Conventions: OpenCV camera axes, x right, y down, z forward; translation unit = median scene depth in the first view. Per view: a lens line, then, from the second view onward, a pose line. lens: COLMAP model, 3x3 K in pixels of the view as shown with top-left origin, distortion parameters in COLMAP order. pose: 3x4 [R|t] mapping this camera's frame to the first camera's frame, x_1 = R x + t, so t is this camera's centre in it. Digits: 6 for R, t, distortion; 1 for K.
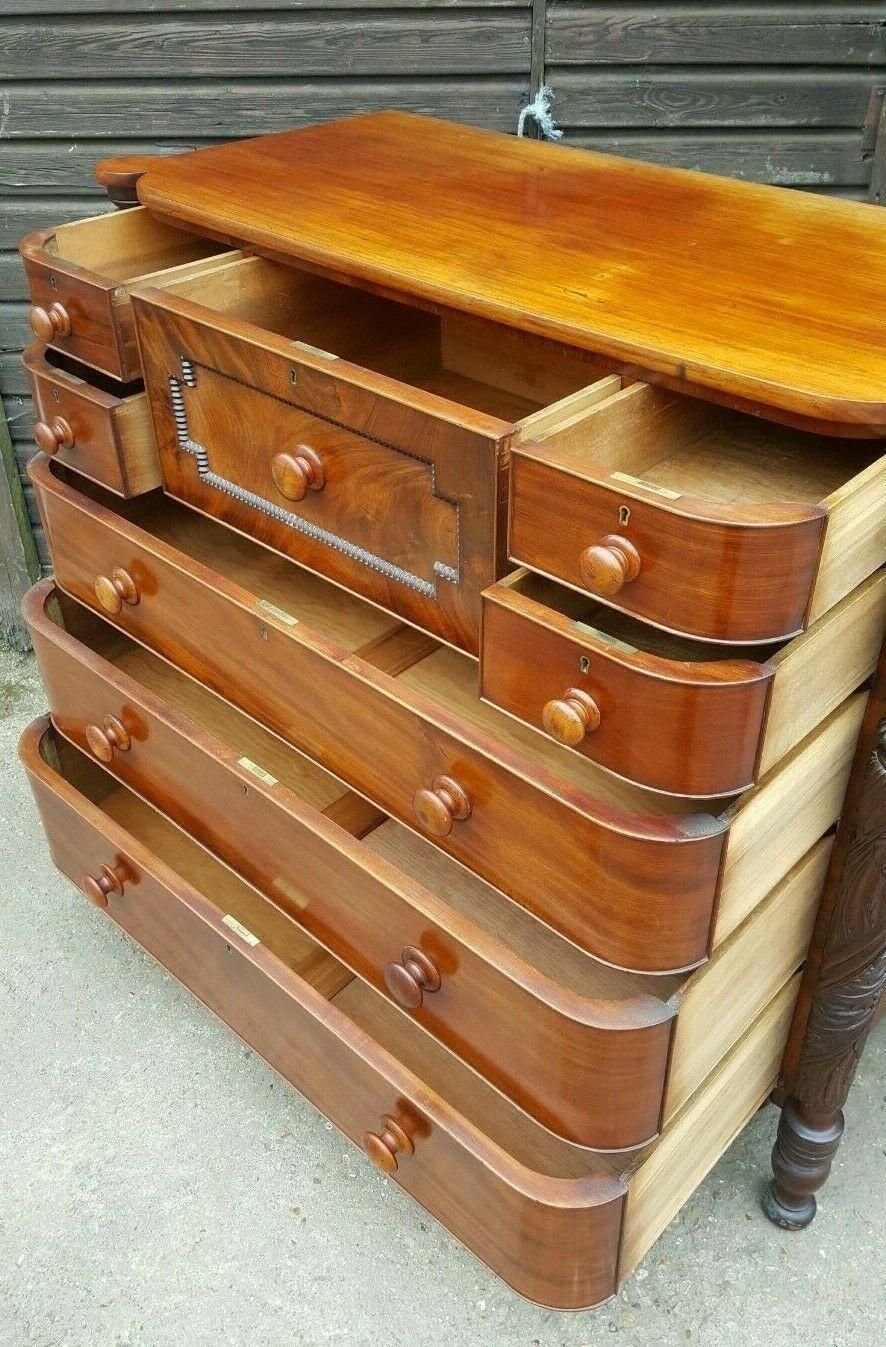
lens RADIAL K [[1200.0, 0, 441.5], [0, 1200.0, 604.2], [0, 0, 1]] dist [0.075291, -0.091708]
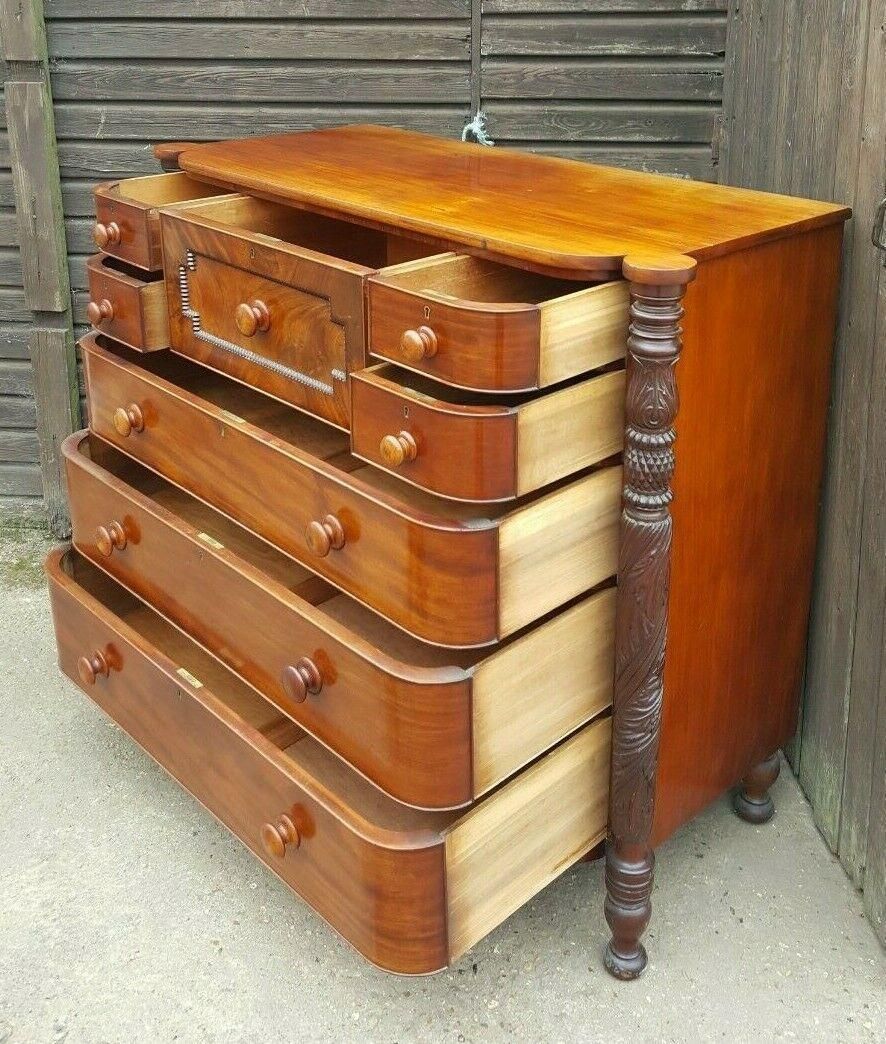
lens RADIAL K [[1209.8, 0, 442.8], [0, 1209.8, 284.0], [0, 0, 1]] dist [0.027937, 0.000000]
pose [[0.997728, 0.026076, -0.062112, 0.153459], [-0.043521, 0.953296, -0.298884, 0.212164], [0.051418, 0.300909, 0.952266, -0.319320]]
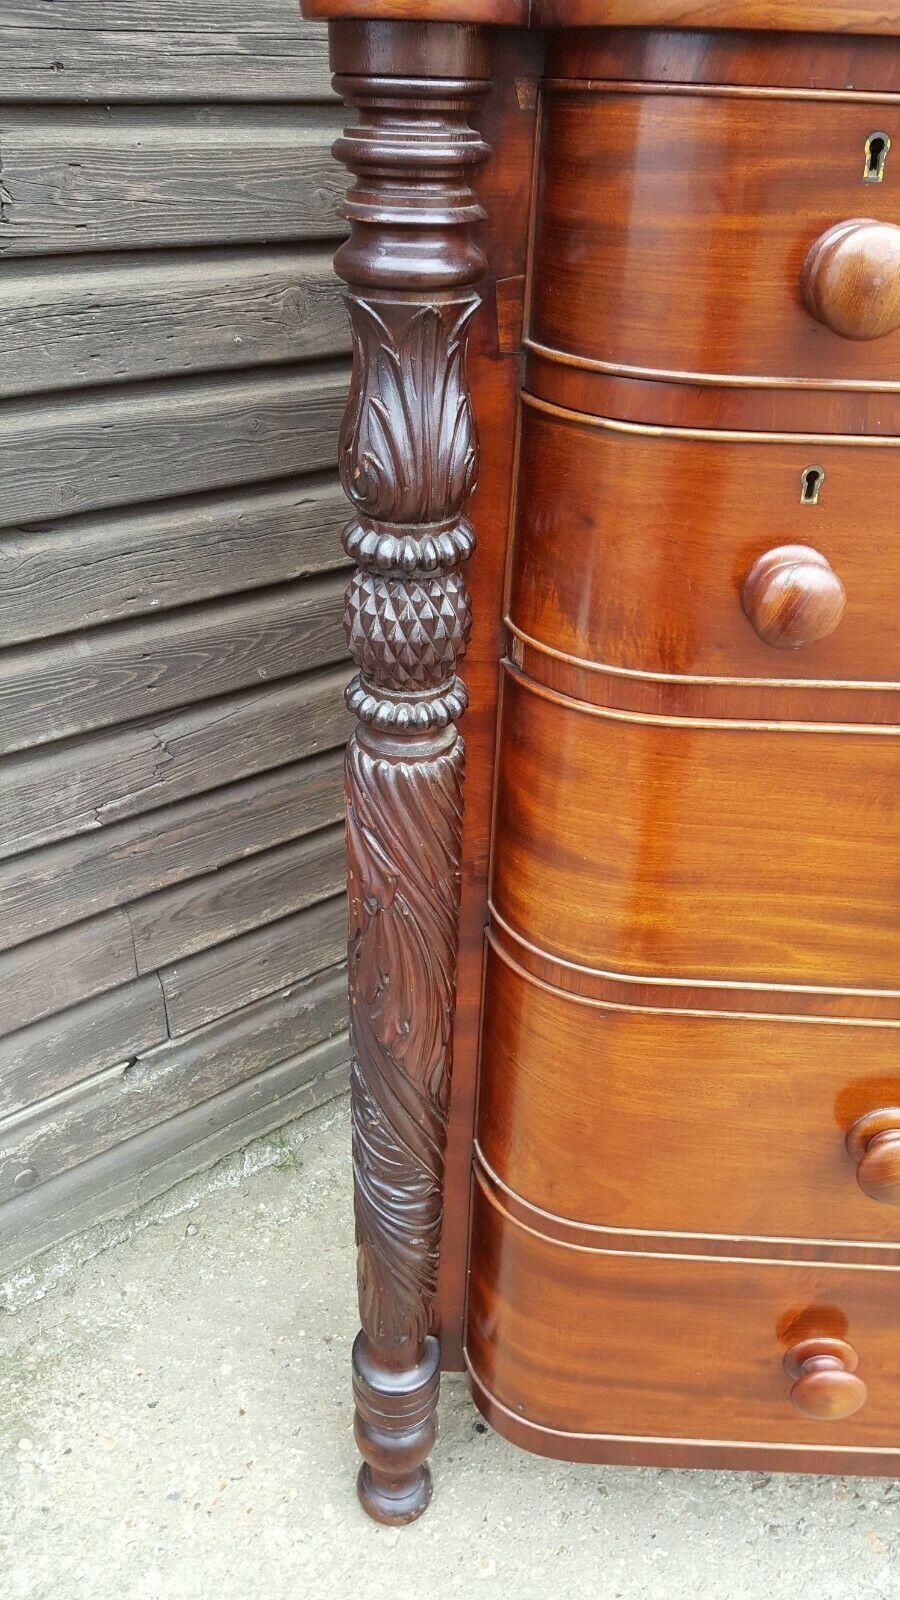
lens RADIAL K [[1189.4, 0, 452.0], [0, 1189.4, 818.7], [0, 0, 1]] dist [0.092096, -0.115940]
pose [[0.744871, -0.321246, 0.584780, -0.477256], [0.338252, 0.937295, 0.084045, -0.175657], [-0.575111, 0.135201, 0.806826, 0.747098]]
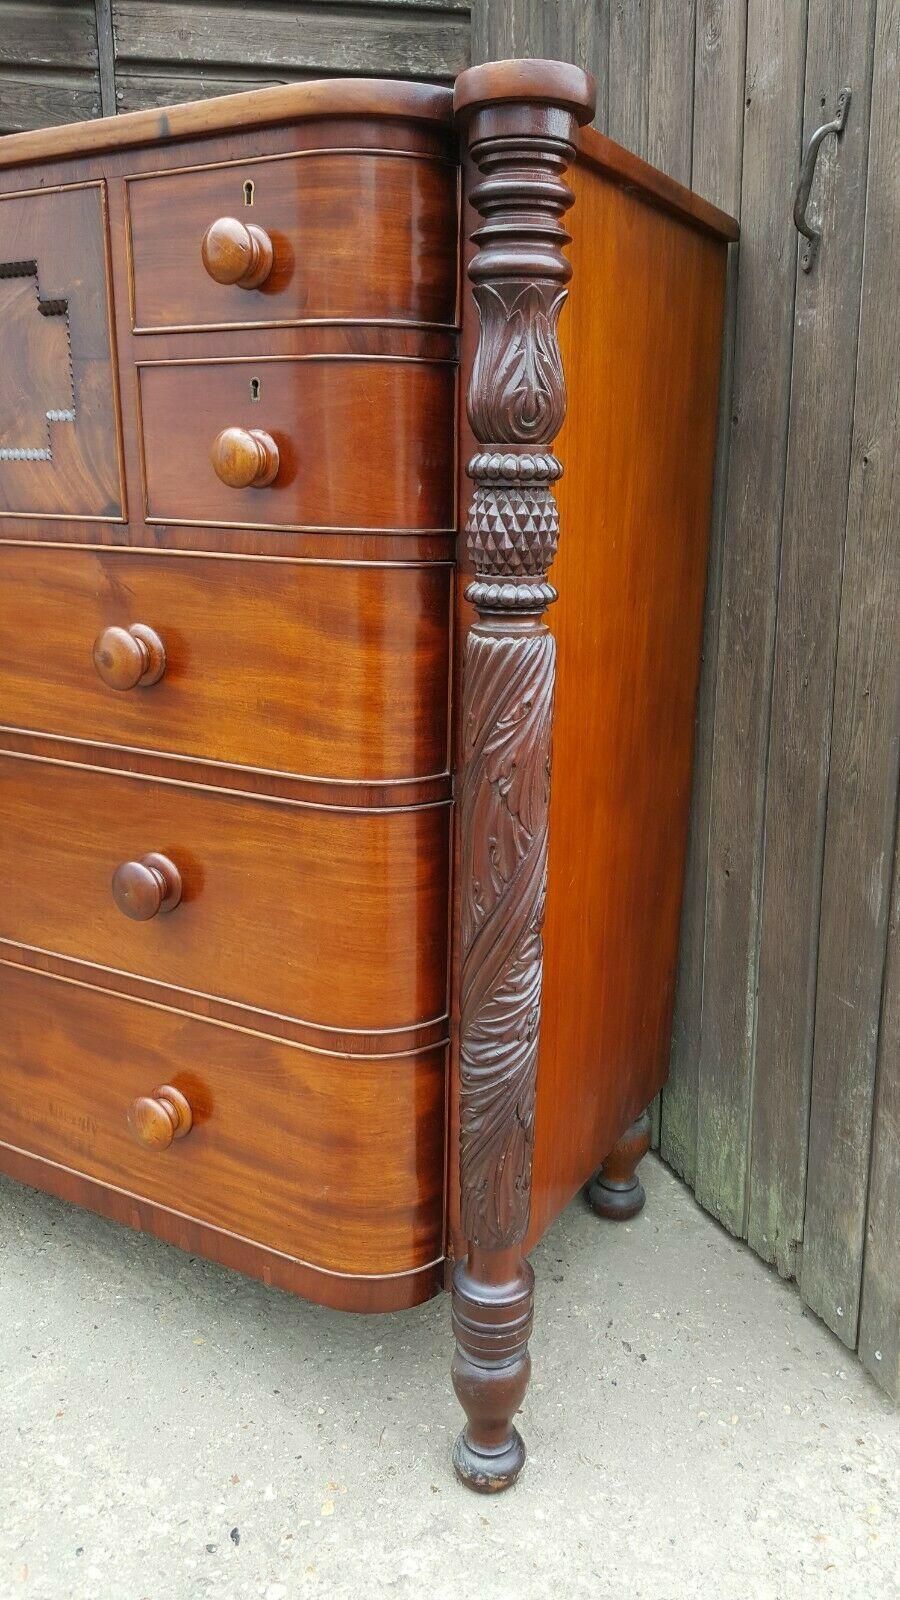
lens RADIAL K [[1189.4, 0, 450.4], [0, 1189.4, 808.0], [0, 0, 1]] dist [0.092096, -0.115940]
pose [[0.973138, -0.044524, 0.225877, 0.113433], [0.111575, 0.949411, -0.293548, 0.314914], [-0.201380, 0.310865, 0.928875, 0.219115]]
